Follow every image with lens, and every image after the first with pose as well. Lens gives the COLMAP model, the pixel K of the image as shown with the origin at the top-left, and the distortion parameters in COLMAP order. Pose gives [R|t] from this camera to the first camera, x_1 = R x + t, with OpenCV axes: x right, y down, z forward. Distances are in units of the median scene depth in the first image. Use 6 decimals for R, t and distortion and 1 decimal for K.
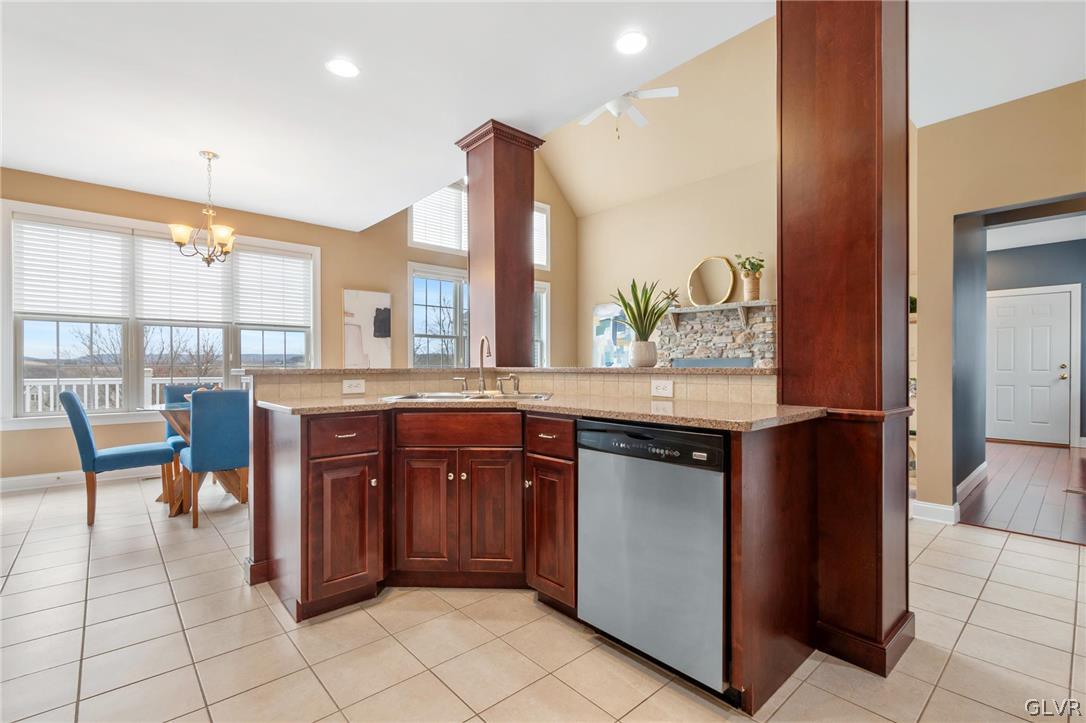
lens RADIAL K [[491.7, 0, 542.4], [0, 491.7, 364.0], [0, 0, 1]] dist [0.001927, -0.000241]
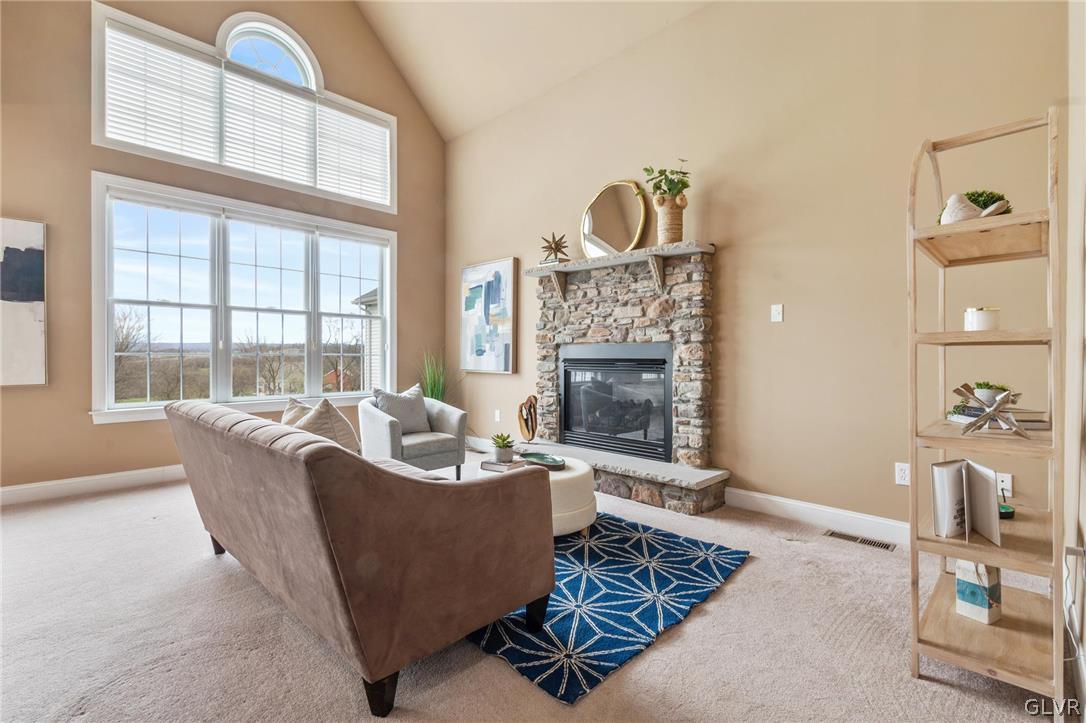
lens RADIAL K [[491.7, 0, 543.1], [0, 491.7, 361.0], [0, 0, 1]] dist [0.001927, -0.000241]
pose [[0.998167, 0.005186, 0.060291, 0.222267], [-0.005902, 0.999914, 0.011713, 0.004452], [-0.060225, -0.012047, 0.998112, 0.388387]]
